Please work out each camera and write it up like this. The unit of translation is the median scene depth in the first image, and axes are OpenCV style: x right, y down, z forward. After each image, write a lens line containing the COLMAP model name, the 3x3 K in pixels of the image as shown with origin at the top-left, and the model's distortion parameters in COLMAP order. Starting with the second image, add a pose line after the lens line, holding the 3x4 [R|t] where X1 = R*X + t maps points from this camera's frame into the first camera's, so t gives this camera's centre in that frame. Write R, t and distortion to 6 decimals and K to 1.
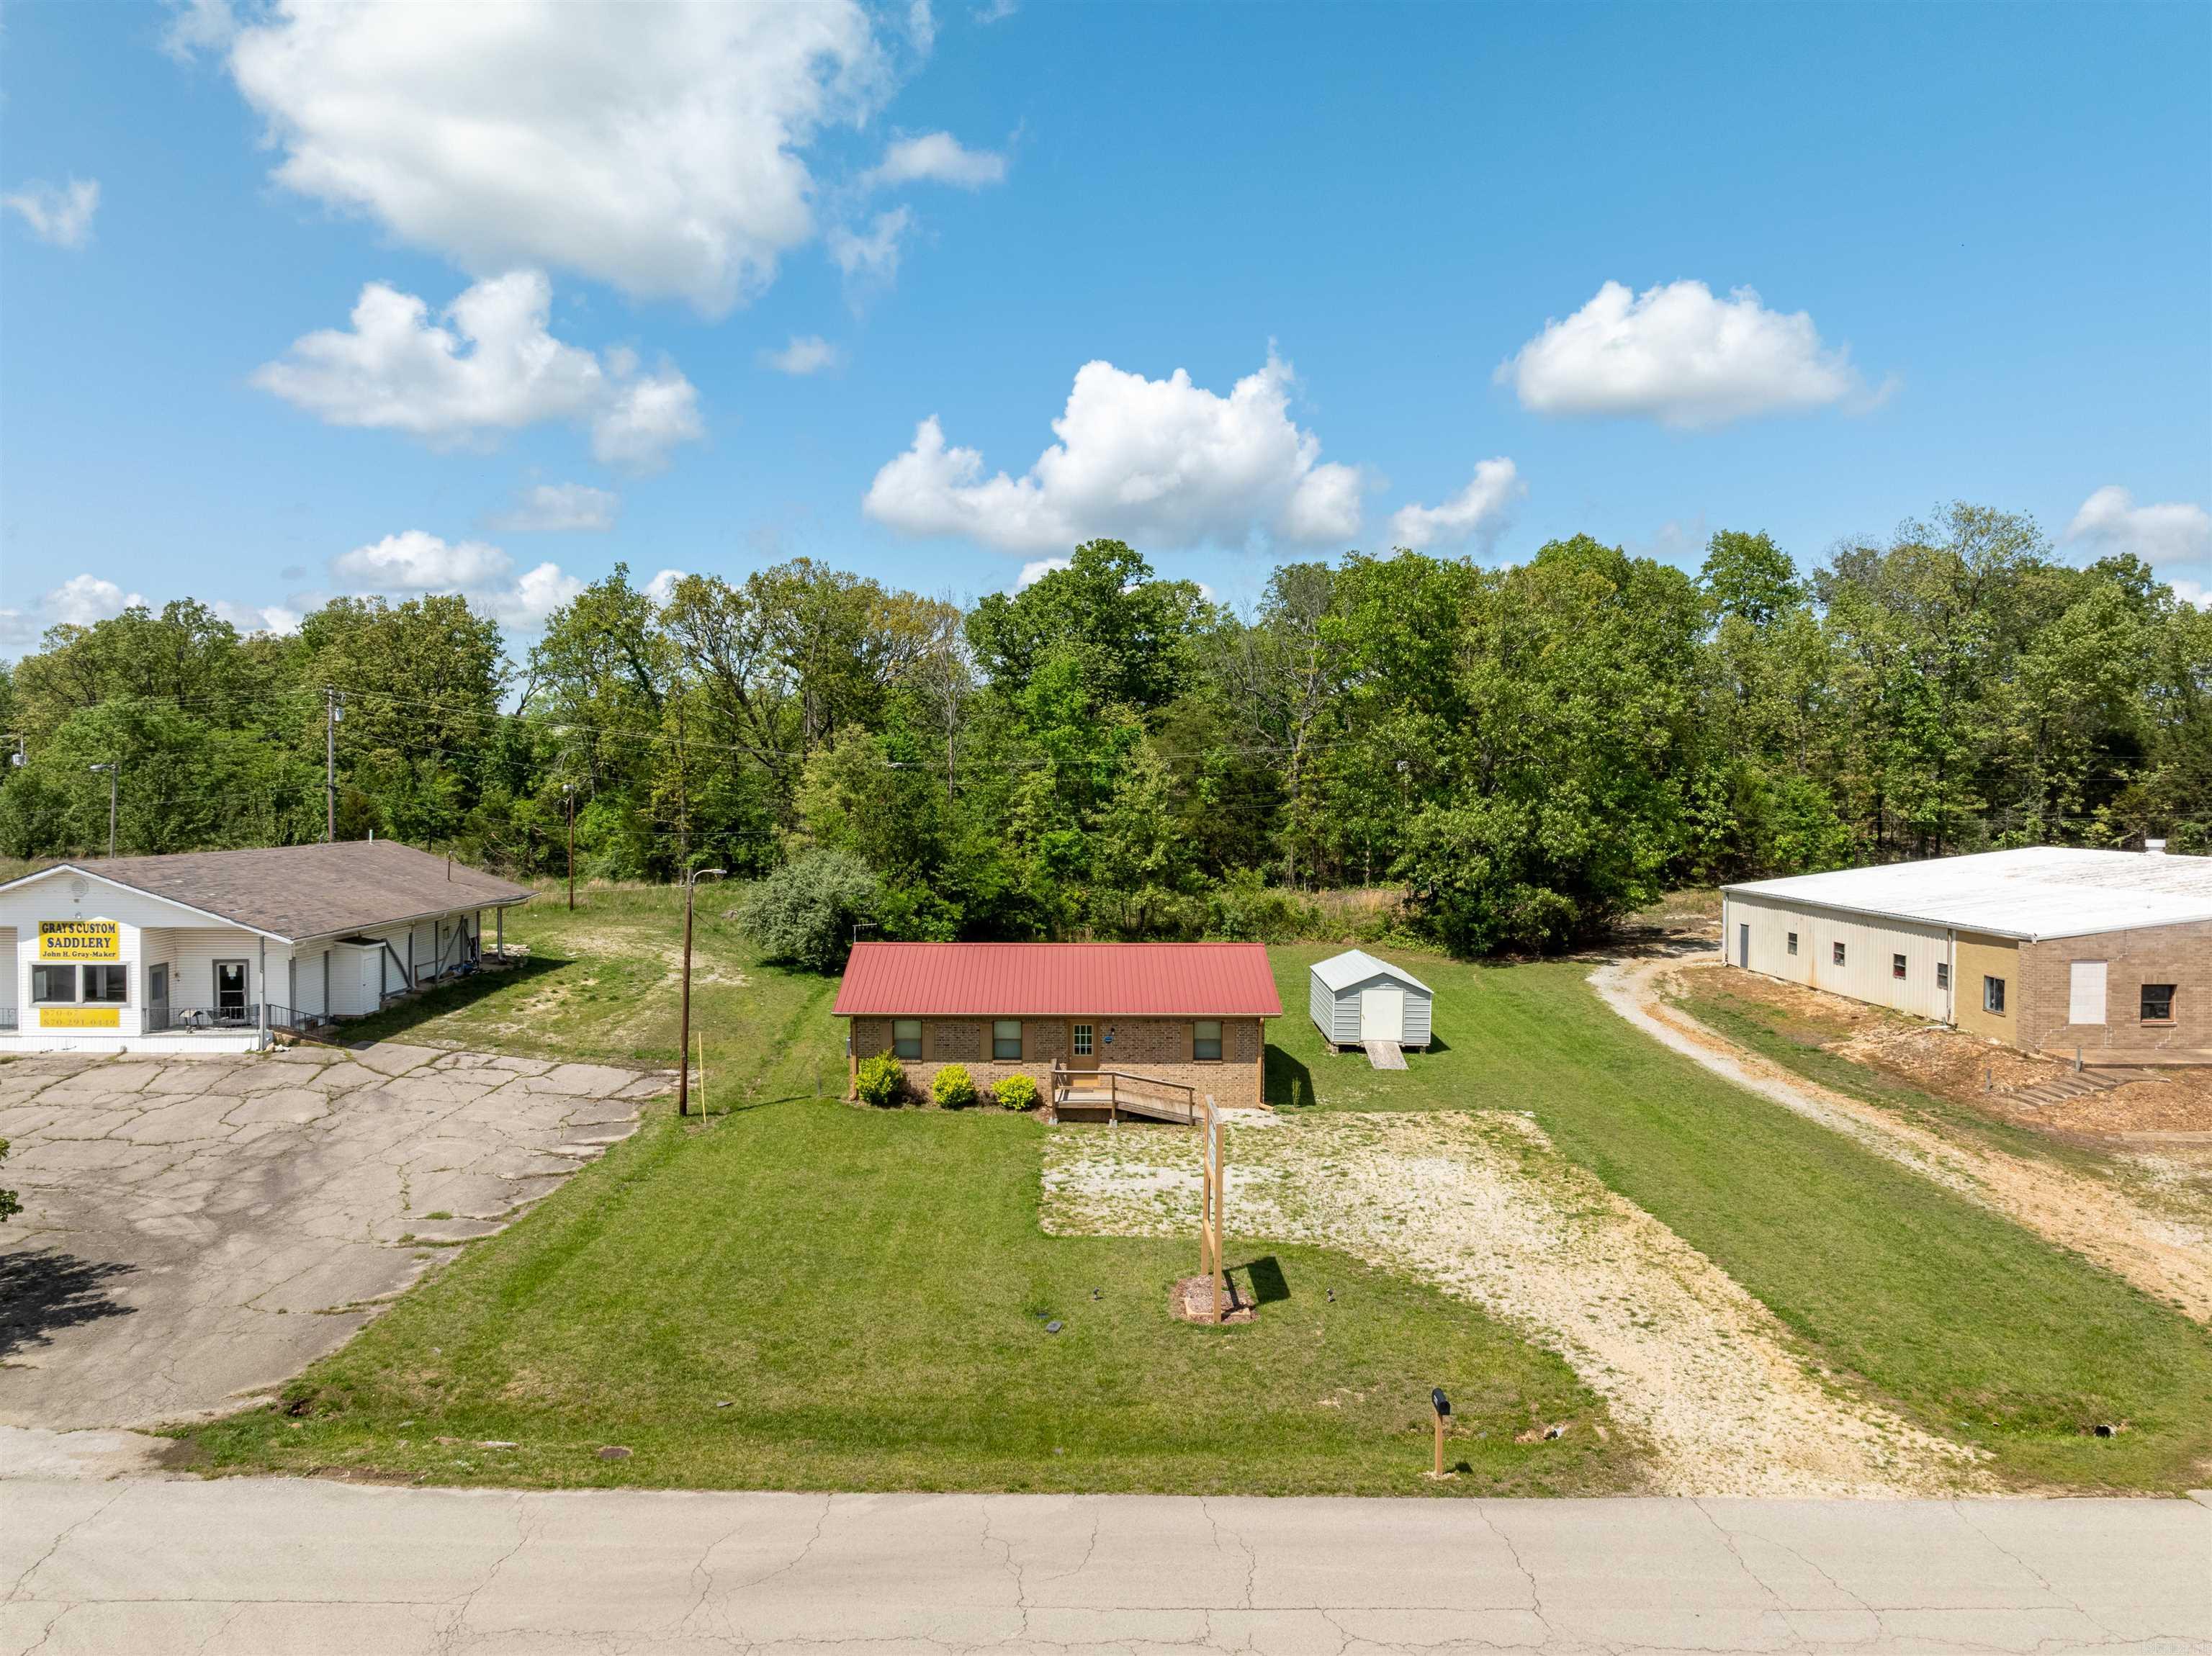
lens RADIAL K [[1547.8, 0, 1113.6], [0, 1547.8, 822.1], [0, 0, 1]] dist [-0.047870, 0.068373]
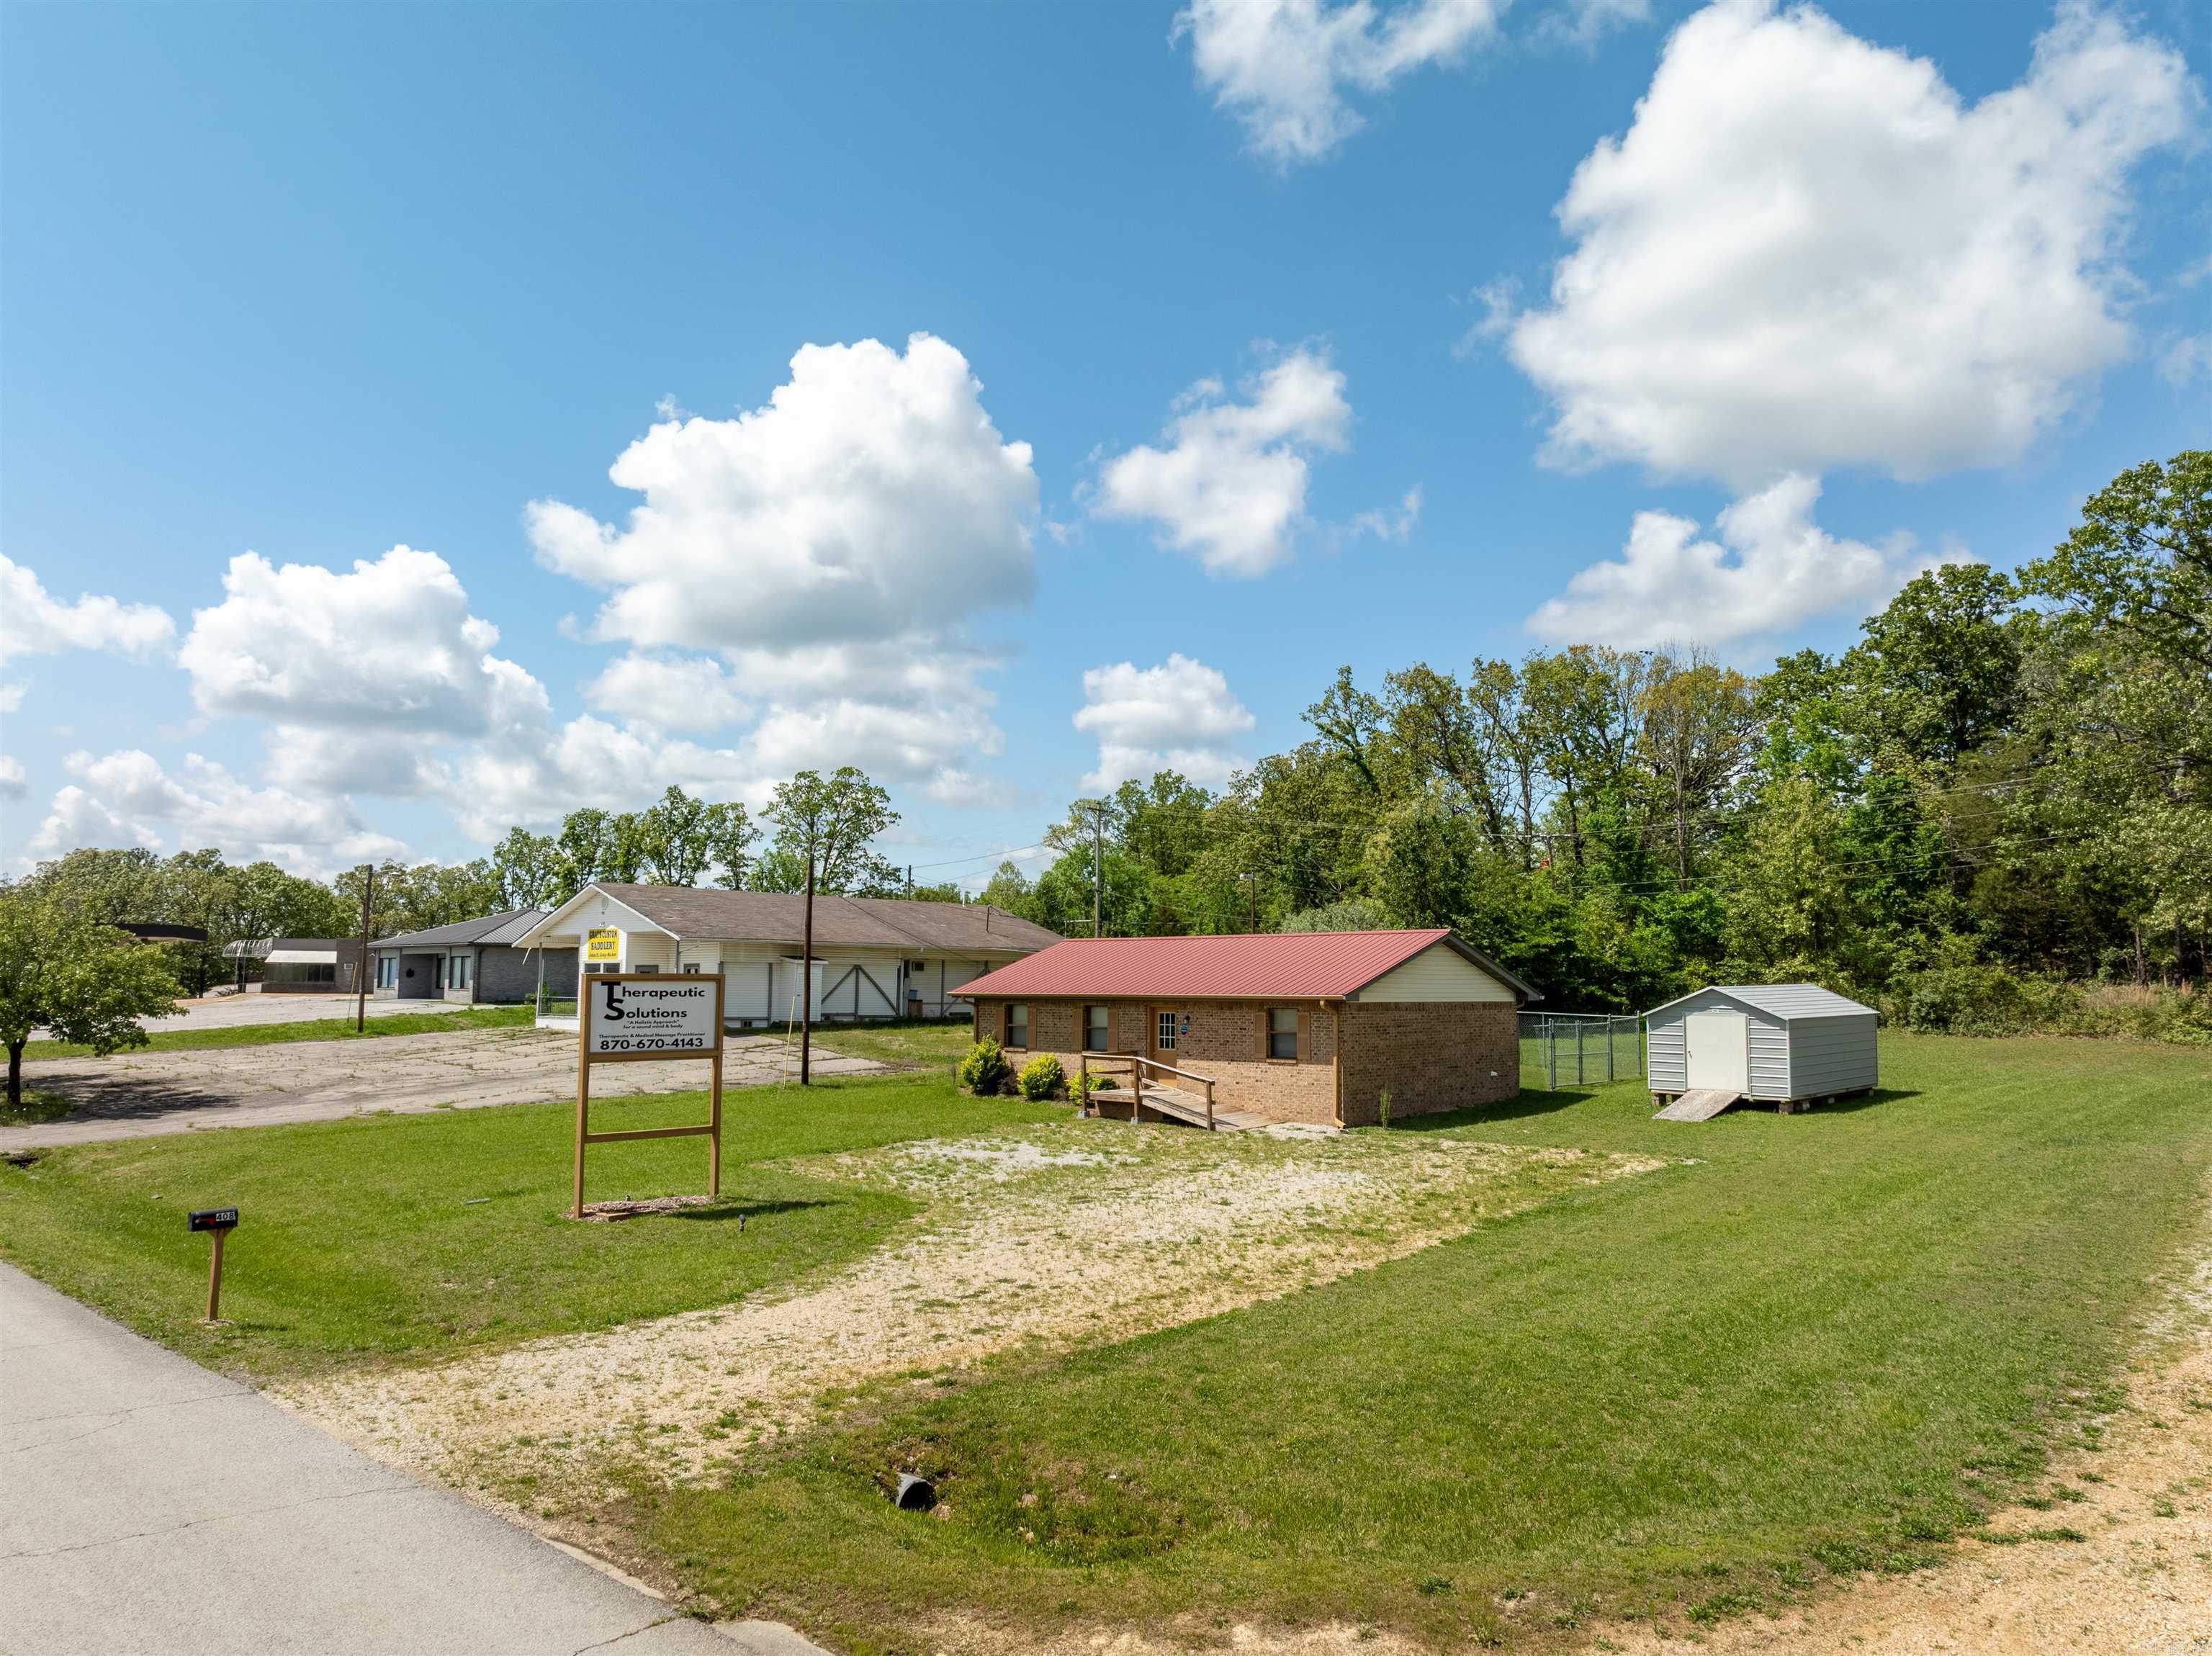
lens RADIAL K [[1565.4, 0, 1106.0], [0, 1565.4, 828.0], [0, 0, 1]] dist [0.002143, 0.001943]
pose [[0.709886, -0.074010, -0.700417, 0.583350], [-0.017610, 0.992288, -0.122699, 0.143886], [0.704096, 0.099437, 0.703108, 0.395127]]
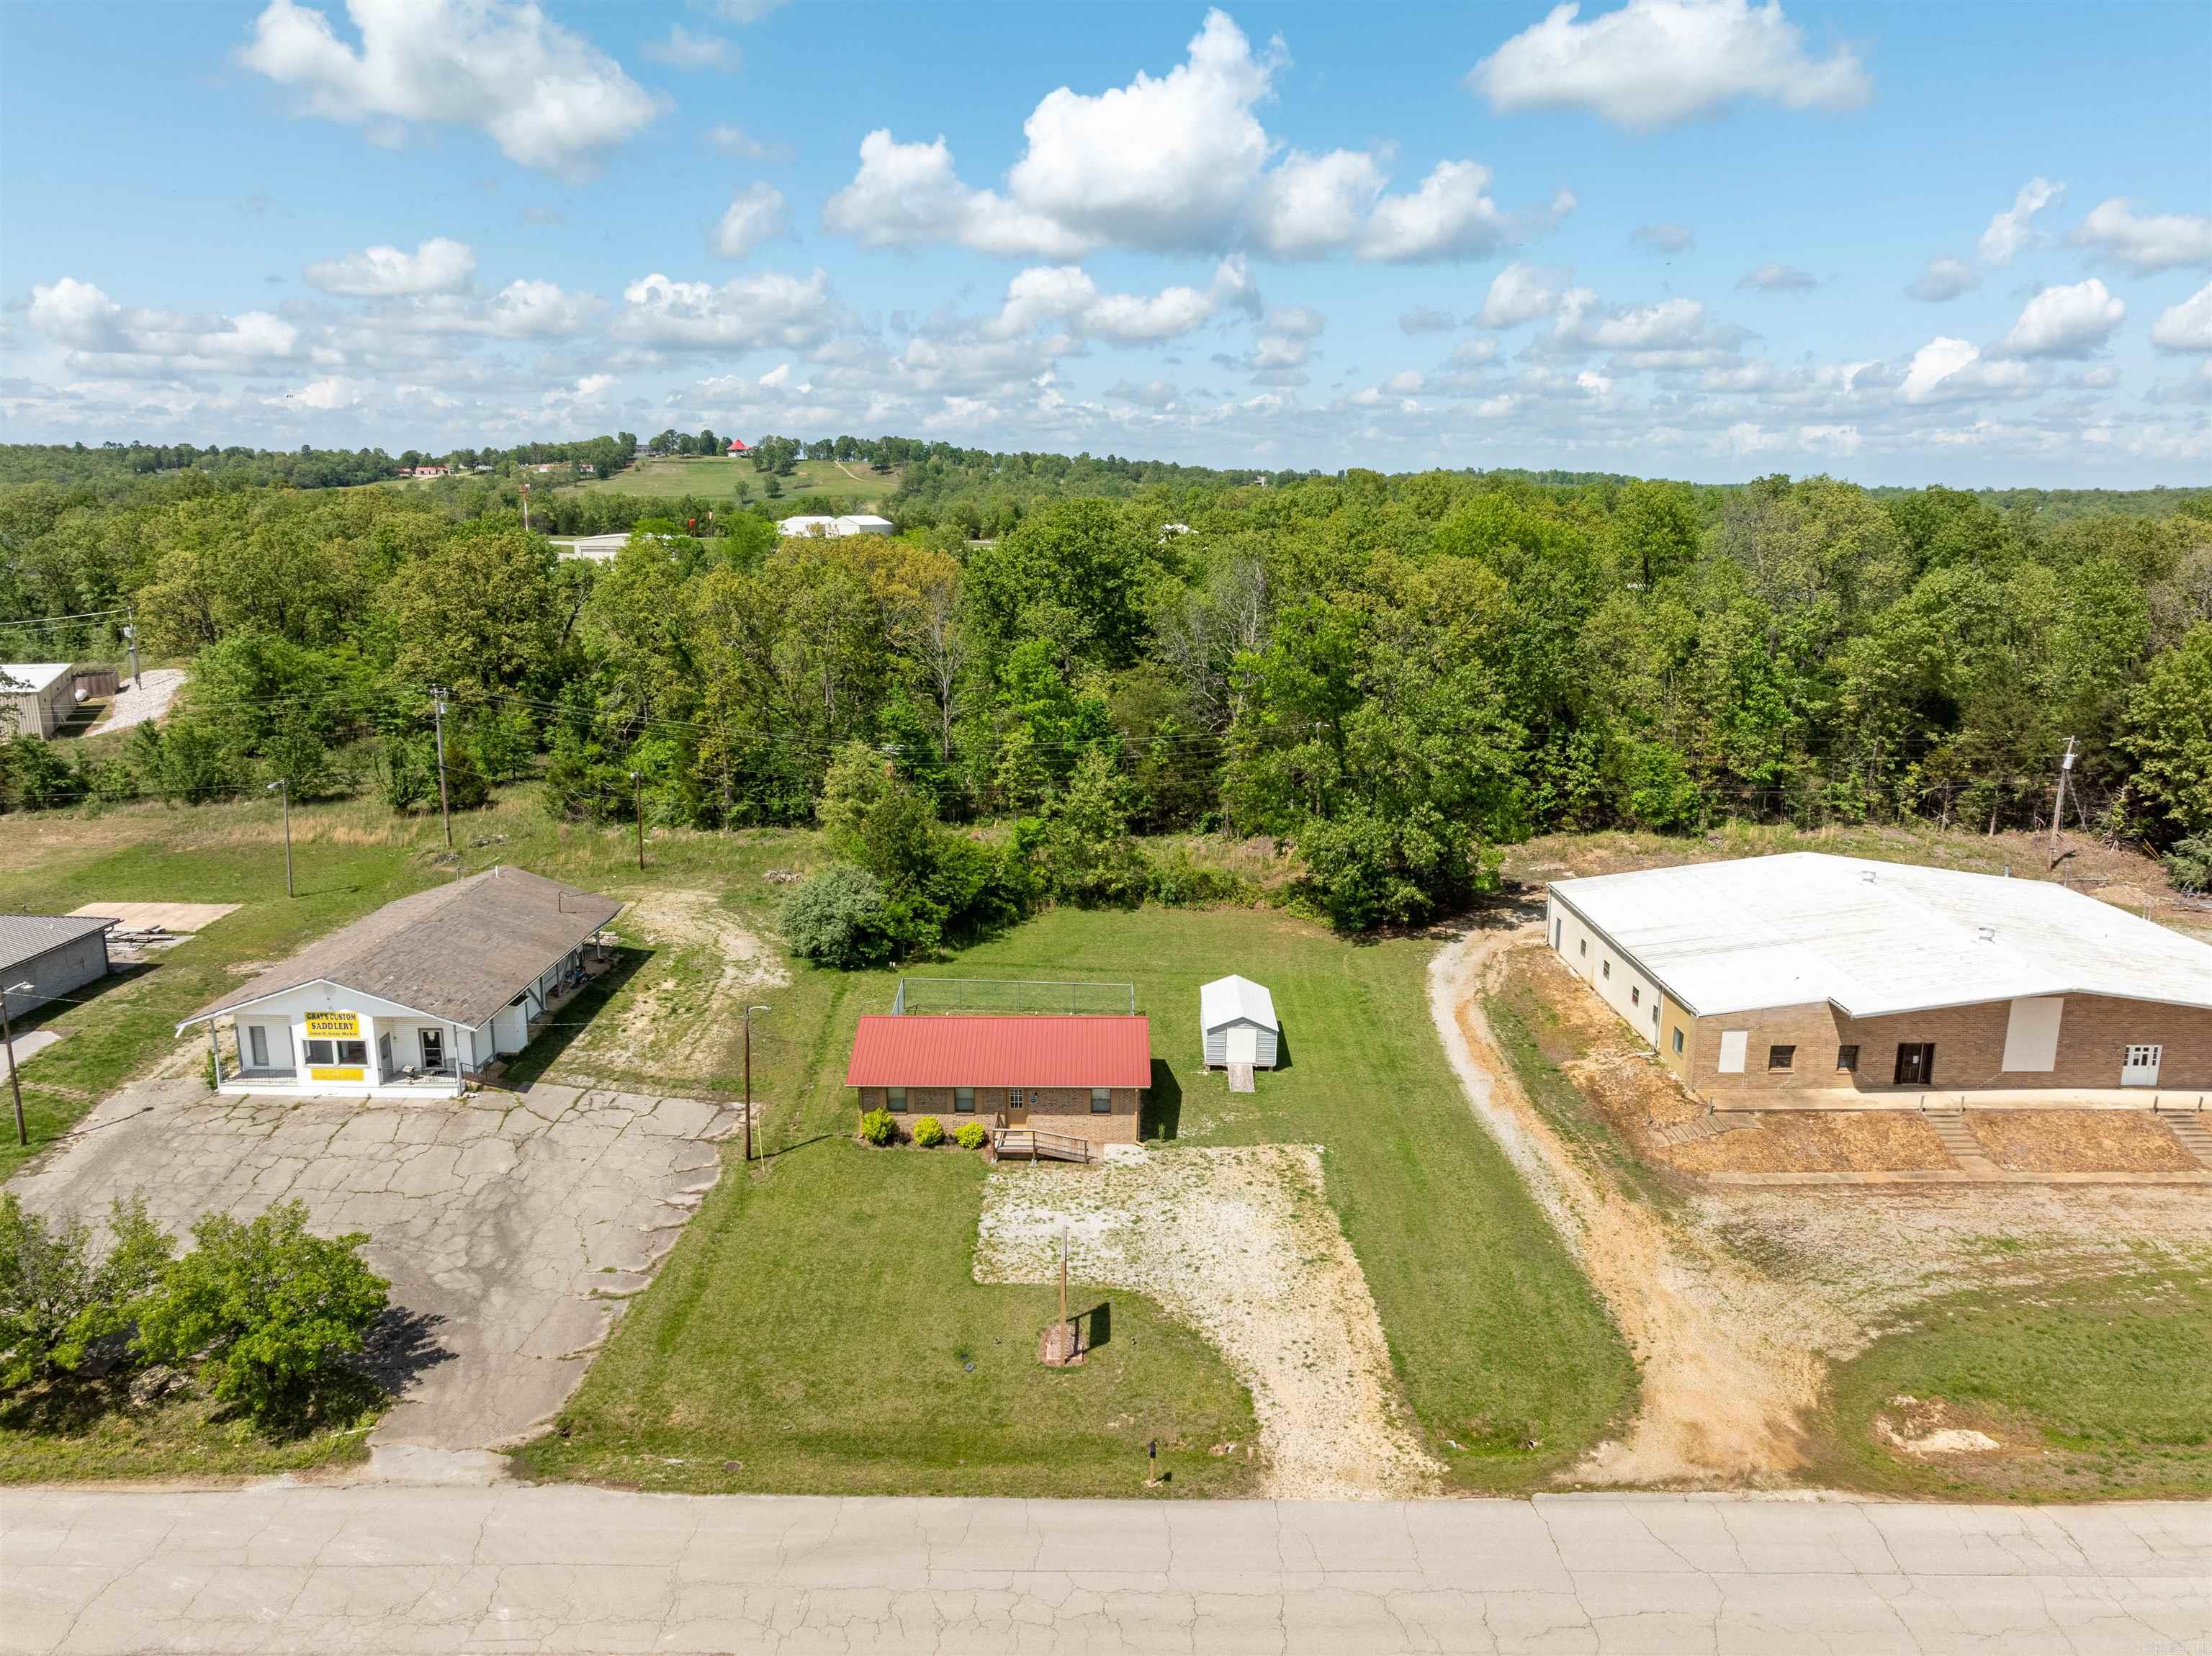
lens RADIAL K [[1547.8, 0, 1113.6], [0, 1547.8, 822.1], [0, 0, 1]] dist [-0.047870, 0.068373]
pose [[0.999798, 0.003645, -0.019765, 0.106126], [0.000110, 0.982415, 0.186710, -0.412178], [0.020098, -0.186675, 0.982216, -0.412341]]
